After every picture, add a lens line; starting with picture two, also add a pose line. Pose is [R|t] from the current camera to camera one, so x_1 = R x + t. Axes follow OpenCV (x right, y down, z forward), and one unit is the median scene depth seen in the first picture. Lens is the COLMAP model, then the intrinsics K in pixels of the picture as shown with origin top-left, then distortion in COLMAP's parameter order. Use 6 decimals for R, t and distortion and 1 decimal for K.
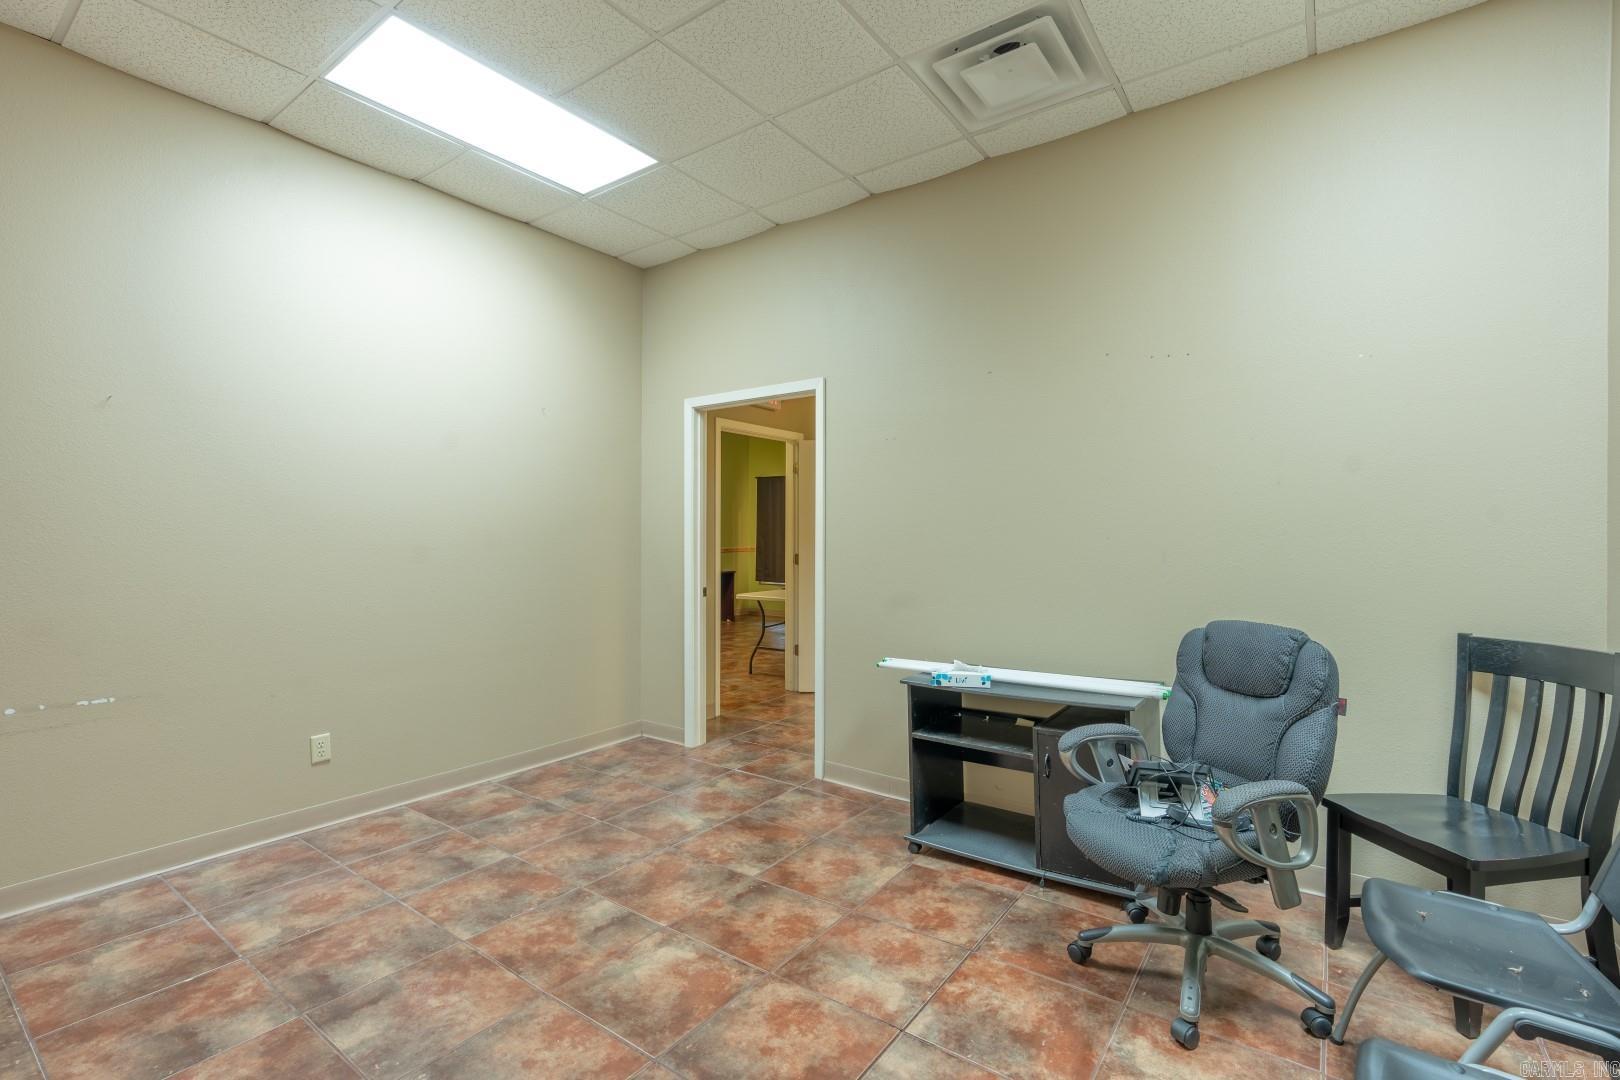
lens RADIAL K [[733.5, 0, 810.0], [0, 733.5, 540.0], [0, 0, 1]] dist [-0.003991, 0.000054]
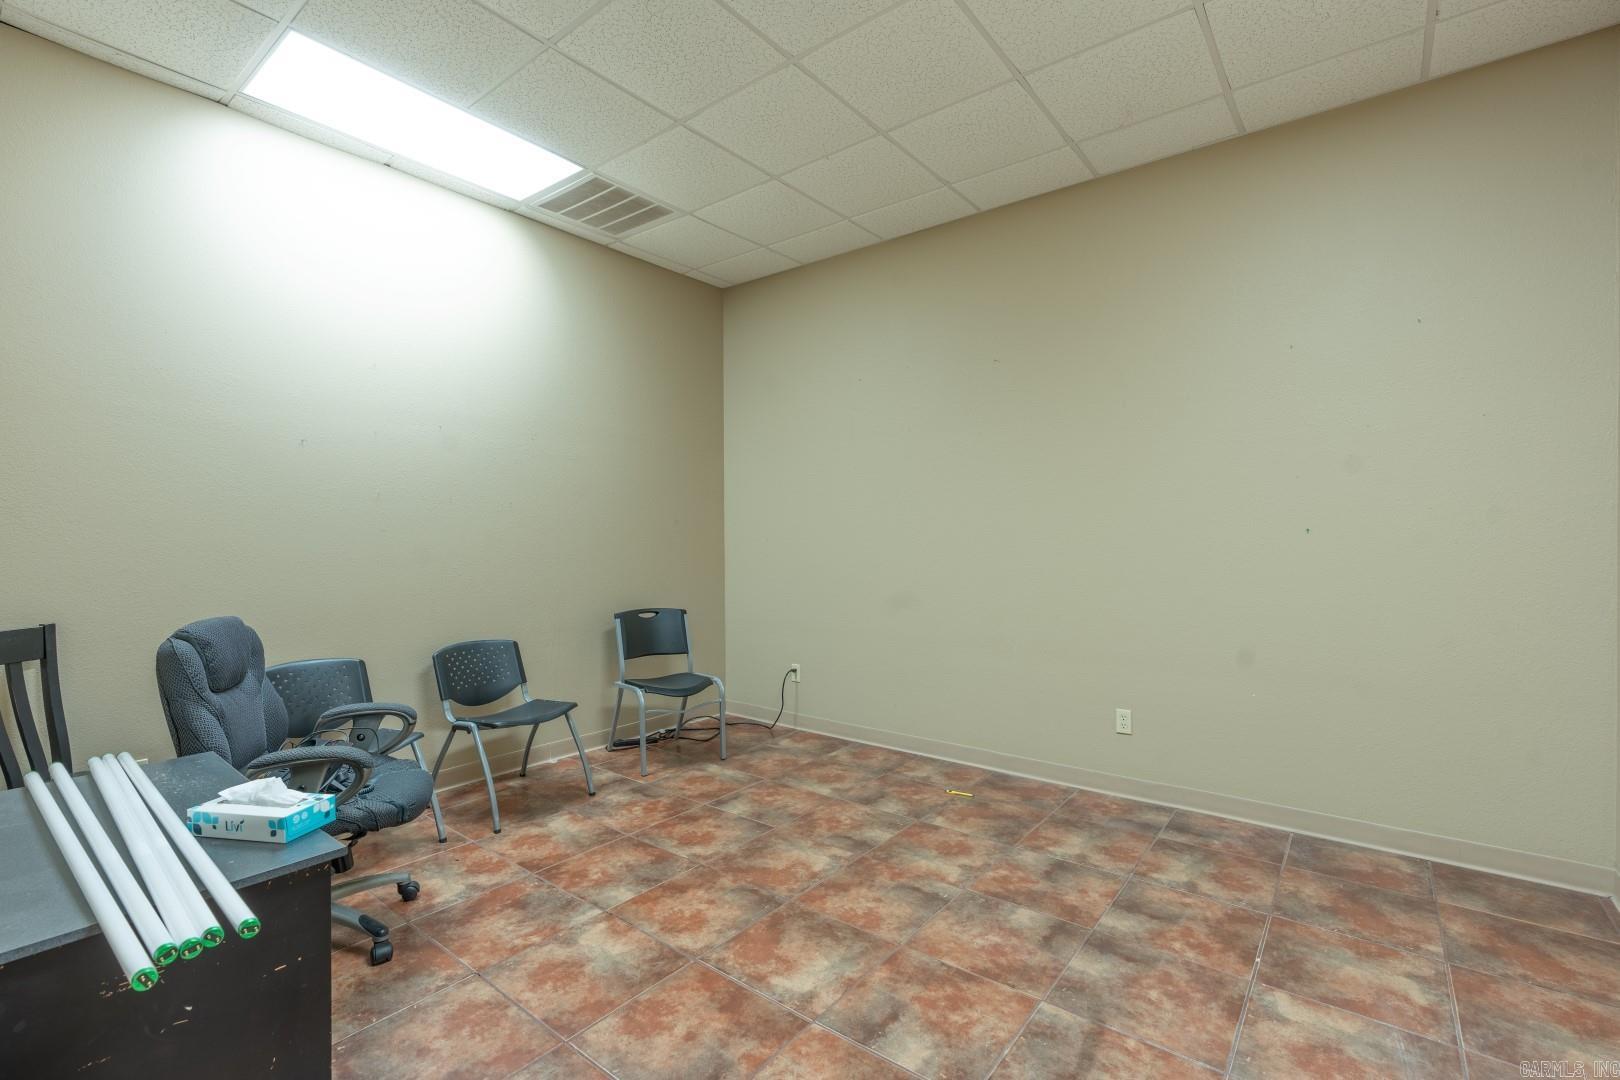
lens RADIAL K [[733.5, 0, 810.0], [0, 733.5, 540.0], [0, 0, 1]] dist [-0.003991, 0.000054]
pose [[-0.999409, 0.003626, 0.034187, -0.249514], [0.004203, 0.999850, 0.016814, -0.008784], [-0.034121, 0.016948, -0.999274, 1.989776]]
